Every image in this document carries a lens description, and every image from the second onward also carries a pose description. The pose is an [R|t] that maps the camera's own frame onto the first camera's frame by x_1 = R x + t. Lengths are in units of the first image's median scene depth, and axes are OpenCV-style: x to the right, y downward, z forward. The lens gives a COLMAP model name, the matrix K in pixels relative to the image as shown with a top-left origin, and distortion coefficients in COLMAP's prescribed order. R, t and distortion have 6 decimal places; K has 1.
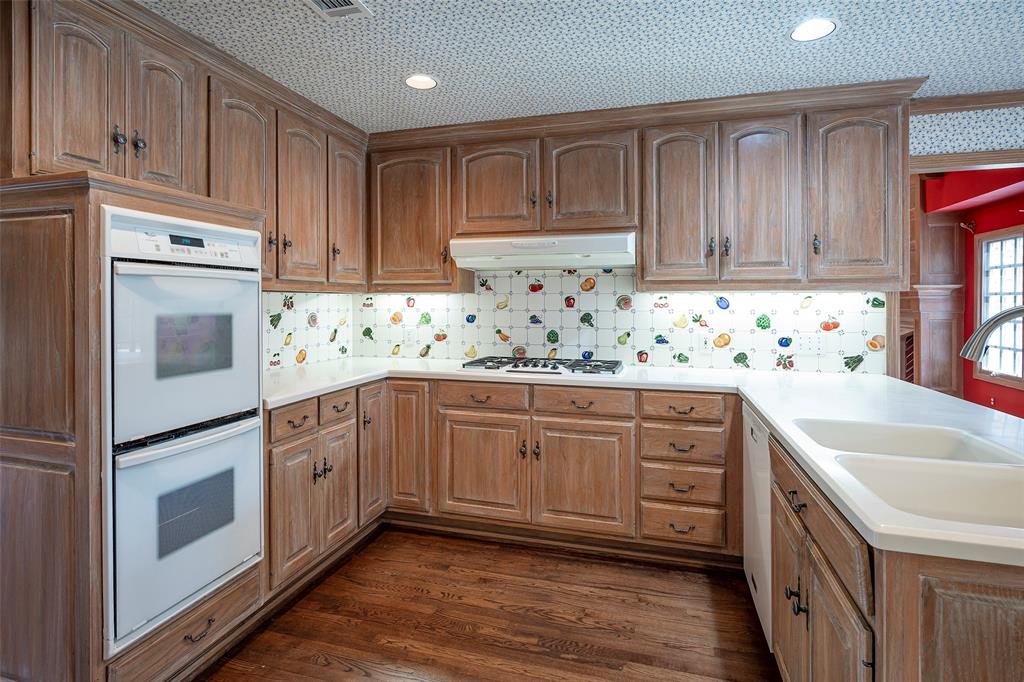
lens RADIAL K [[518.1, 0, 510.0], [0, 518.1, 305.1], [0, 0, 1]] dist [-0.003819, -0.002075]
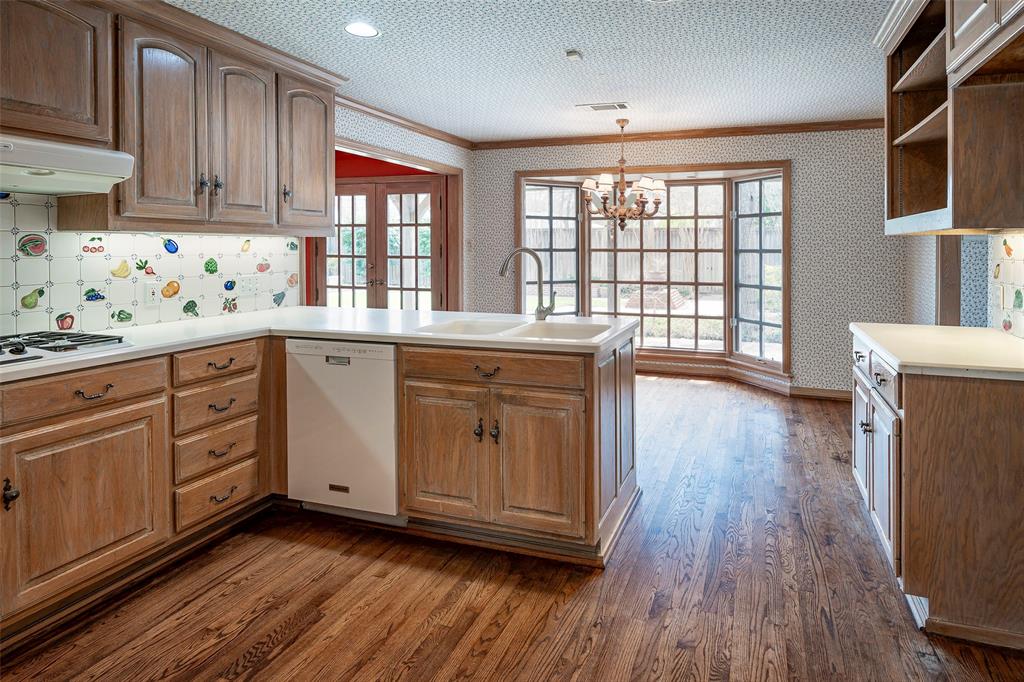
lens RADIAL K [[551.7, 0, 573.4], [0, 551.7, 252.8], [0, 0, 1]] dist [0.003862, -0.000858]
pose [[0.030394, -0.010316, 0.999485, -0.560238], [0.003197, 0.999943, 0.010223, -0.000257], [-0.999533, 0.002884, 0.030425, 0.330005]]
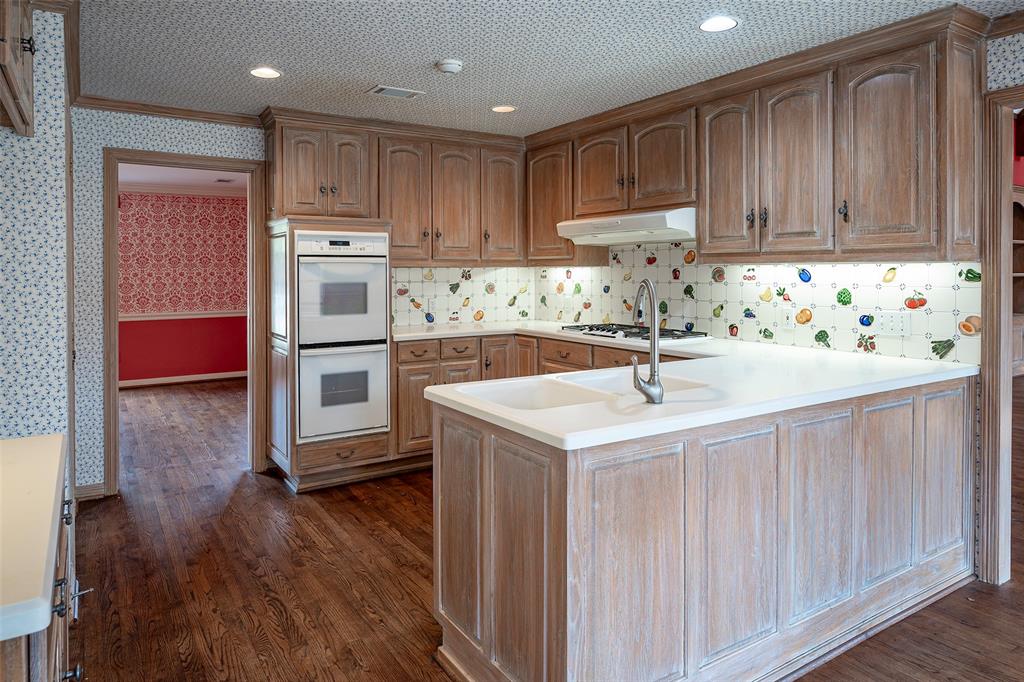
lens RADIAL K [[646.2, 0, 502.4], [0, 646.2, 284.0], [0, 0, 1]] dist [-0.004874, -0.002453]
pose [[0.758012, 0.009180, -0.652176, 0.842376], [0.000285, 0.999896, 0.014406, -0.006187], [0.652240, -0.011106, 0.757931, -0.241568]]
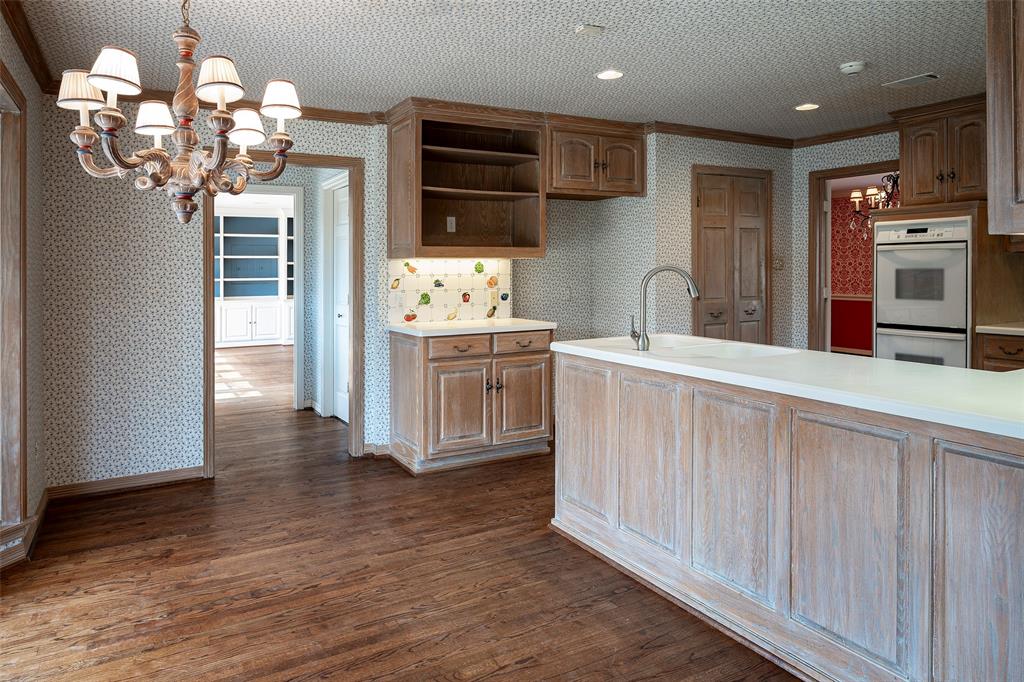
lens RADIAL K [[694.9, 0, 513.3], [0, 694.9, 335.8], [0, 0, 1]] dist [-0.000531, 0.001736]
pose [[-0.697691, 0.070589, -0.712913, 1.462945], [0.002399, 0.995358, 0.096208, 0.009019], [0.716395, 0.065413, -0.694622, 1.101094]]
